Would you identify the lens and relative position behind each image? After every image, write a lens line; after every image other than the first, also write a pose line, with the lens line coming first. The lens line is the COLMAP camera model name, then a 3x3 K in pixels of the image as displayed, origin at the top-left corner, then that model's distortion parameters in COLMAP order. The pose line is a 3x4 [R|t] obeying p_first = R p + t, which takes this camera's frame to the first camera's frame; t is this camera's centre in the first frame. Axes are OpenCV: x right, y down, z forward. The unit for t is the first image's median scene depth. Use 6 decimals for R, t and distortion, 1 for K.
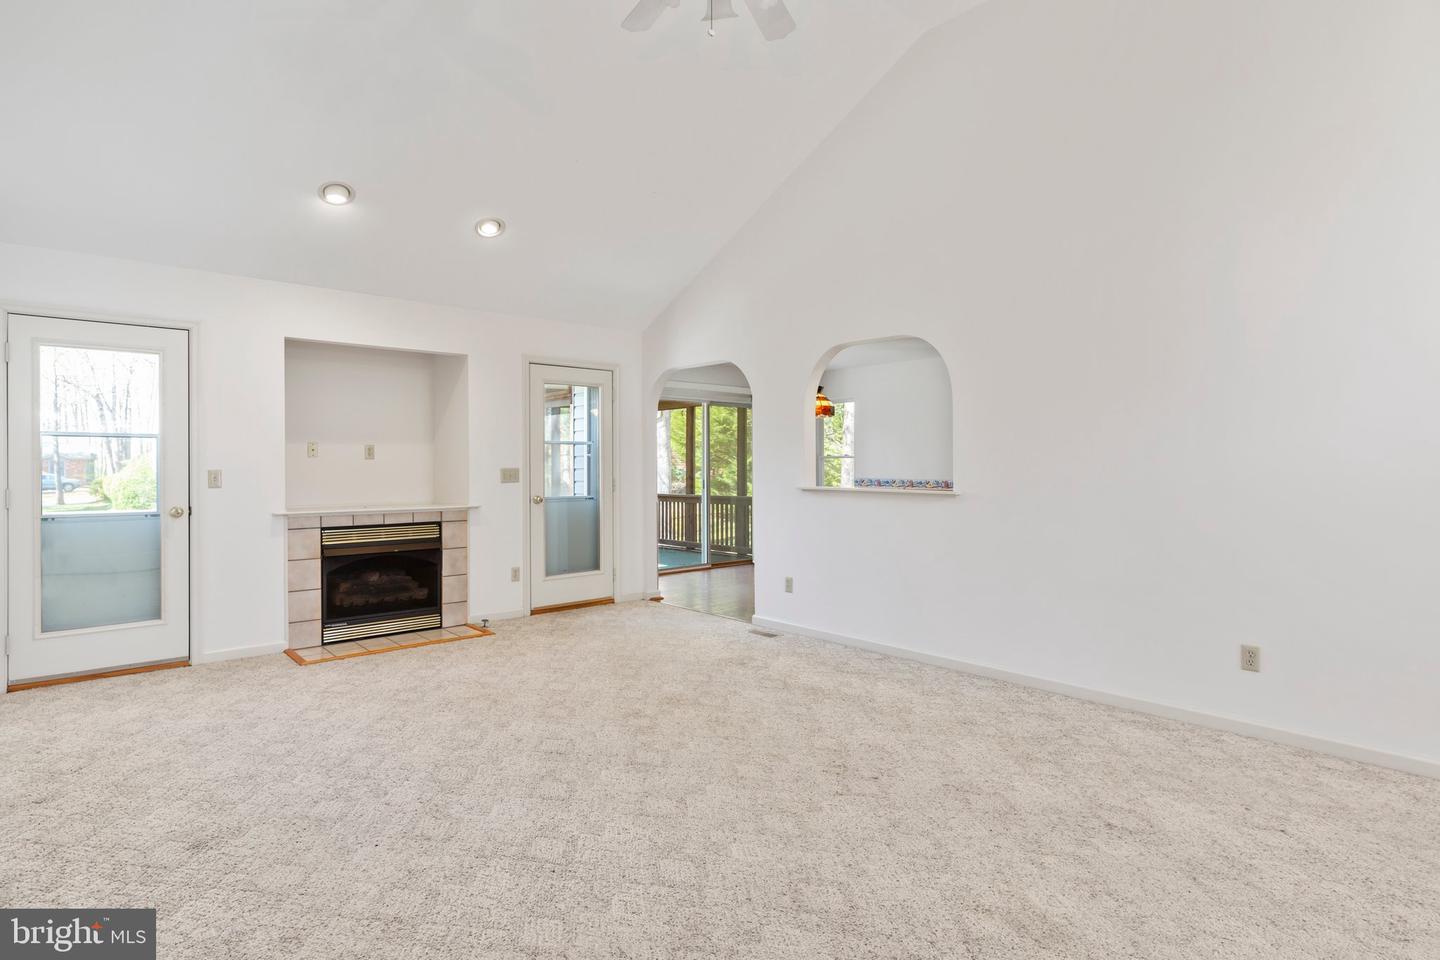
lens RADIAL K [[752.1, 0, 723.2], [0, 752.1, 472.7], [0, 0, 1]] dist [0.003452, 0.000302]
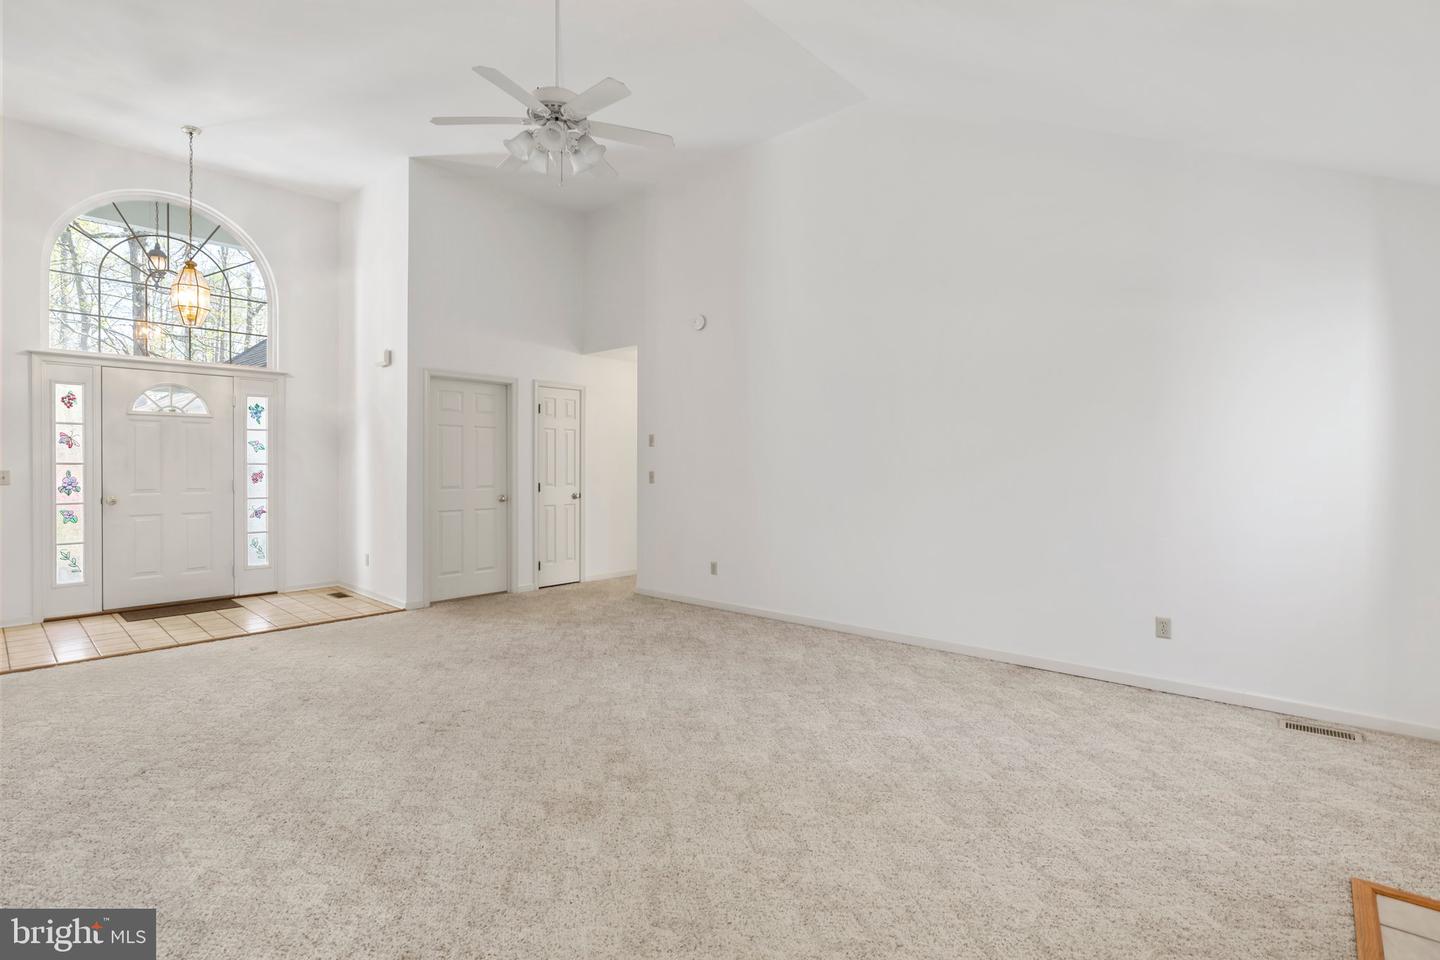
lens RADIAL K [[682.1, 0, 719.1], [0, 682.1, 464.8], [0, 0, 1]] dist [-0.008512, 0.001216]
pose [[-0.994329, 0.002503, -0.106316, -0.130566], [0.001208, 0.999924, 0.012242, -0.024302], [0.106339, 0.012044, -0.994257, 1.703086]]
